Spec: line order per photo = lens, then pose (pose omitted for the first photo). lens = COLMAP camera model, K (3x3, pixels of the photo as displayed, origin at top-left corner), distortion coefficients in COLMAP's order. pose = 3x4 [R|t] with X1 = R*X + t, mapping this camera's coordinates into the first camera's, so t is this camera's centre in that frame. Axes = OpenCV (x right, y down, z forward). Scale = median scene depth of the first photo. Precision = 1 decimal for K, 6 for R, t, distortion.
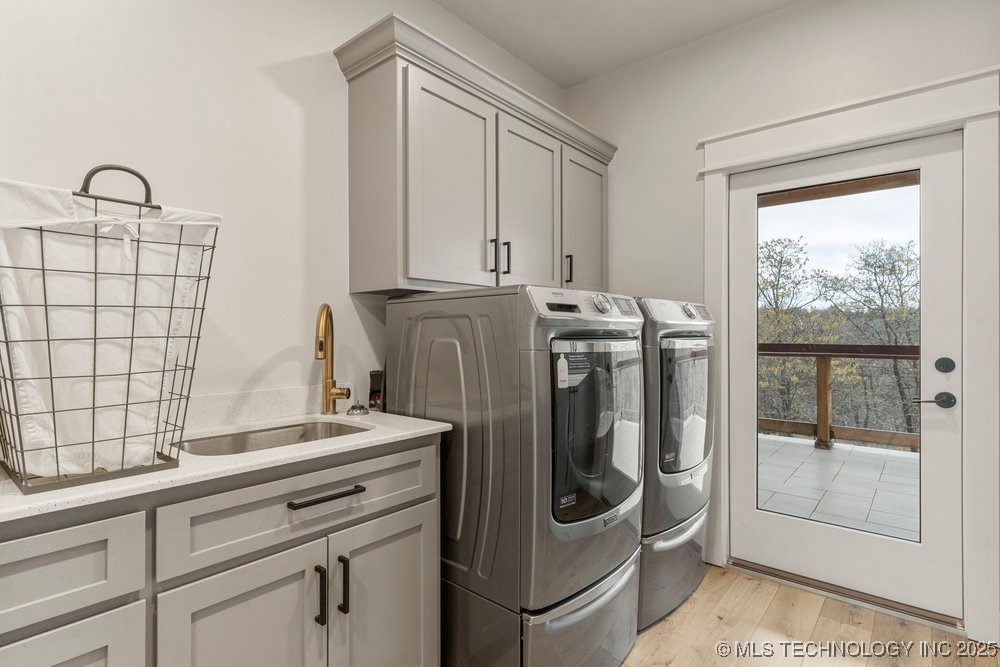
lens RADIAL K [[490.7, 0, 507.4], [0, 490.7, 331.6], [0, 0, 1]] dist [0.001196, 0.000024]
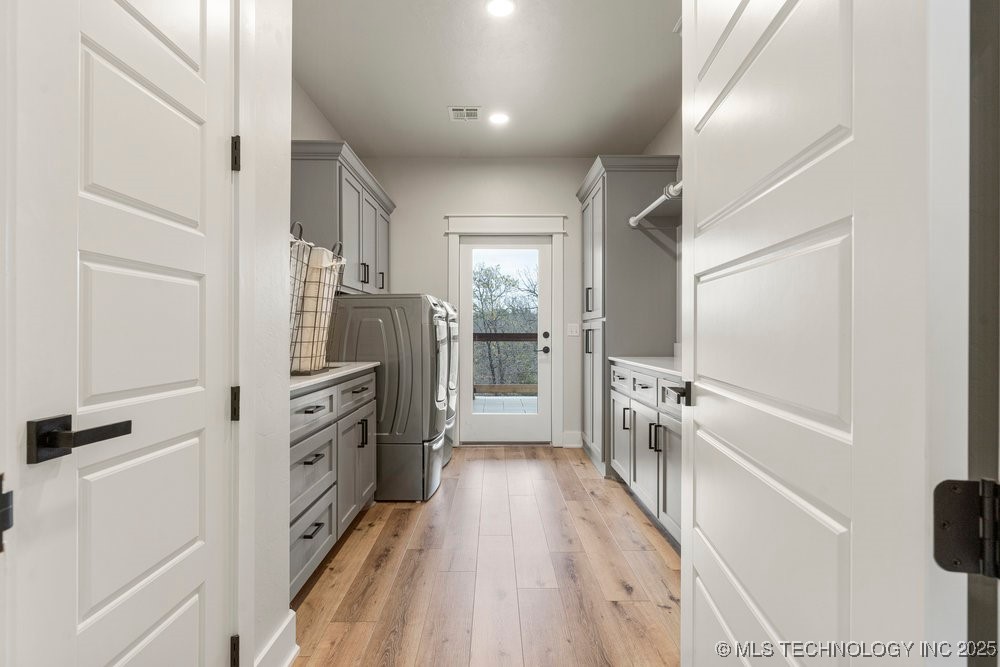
lens RADIAL K [[490.7, 0, 496.5], [0, 490.7, 331.6], [0, 0, 1]] dist [0.001196, 0.000024]
pose [[0.760513, -0.000614, 0.649322, -0.787473], [-0.001777, 0.999994, 0.003028, 0.044618], [-0.649320, -0.003457, 0.760508, -0.609423]]
